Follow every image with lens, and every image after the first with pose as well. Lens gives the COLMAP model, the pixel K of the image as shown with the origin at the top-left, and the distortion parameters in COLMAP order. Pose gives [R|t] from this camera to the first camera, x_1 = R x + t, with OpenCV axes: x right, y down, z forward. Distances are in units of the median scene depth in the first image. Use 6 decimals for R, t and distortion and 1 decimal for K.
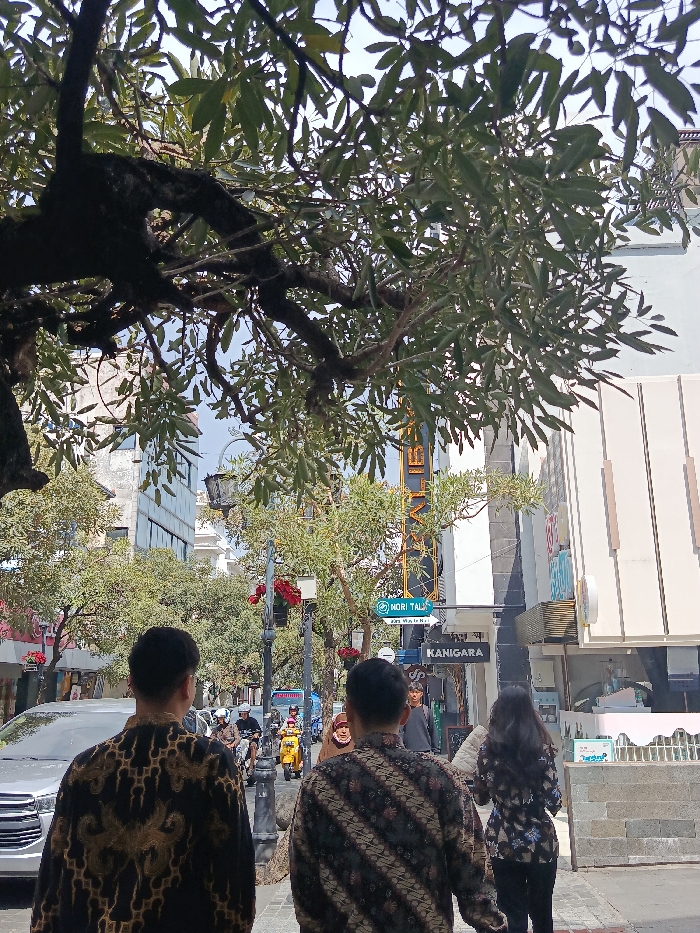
lens RADIAL K [[815.1, 0, 350.0], [0, 815.1, 466.5], [0, 0, 1]] dist [0.072020, -0.002016]
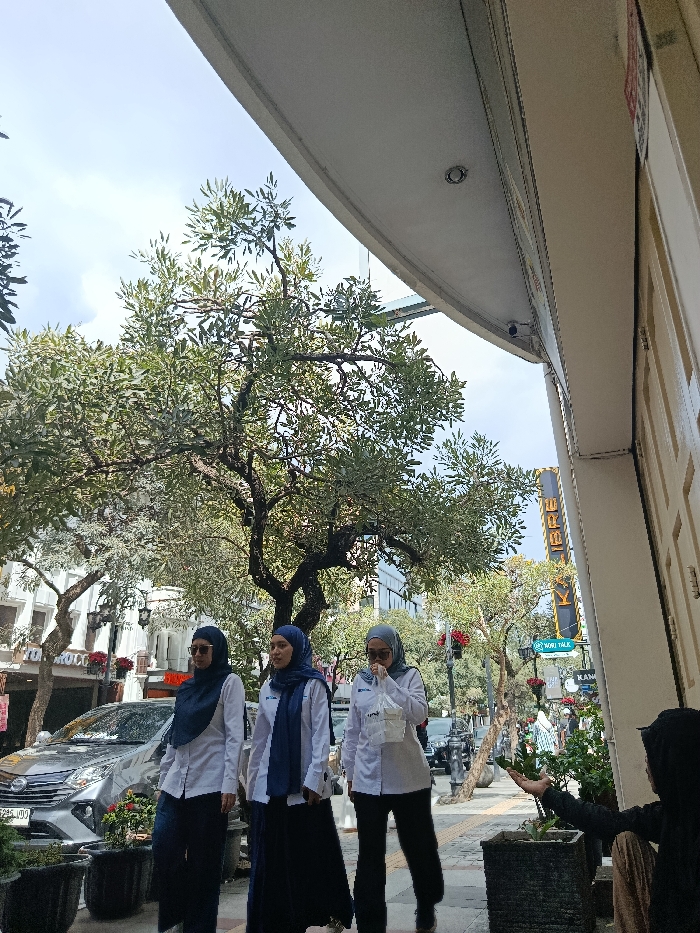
lens RADIAL K [[652.5, 0, 350.0], [0, 652.5, 466.5], [0, 0, 1]] dist [0.051851, -0.086709]
pose [[0.951743, -0.118849, -0.282950, 0.085579], [0.087219, 0.988701, -0.121917, -0.032606], [0.294243, 0.091355, 0.951355, -0.249891]]
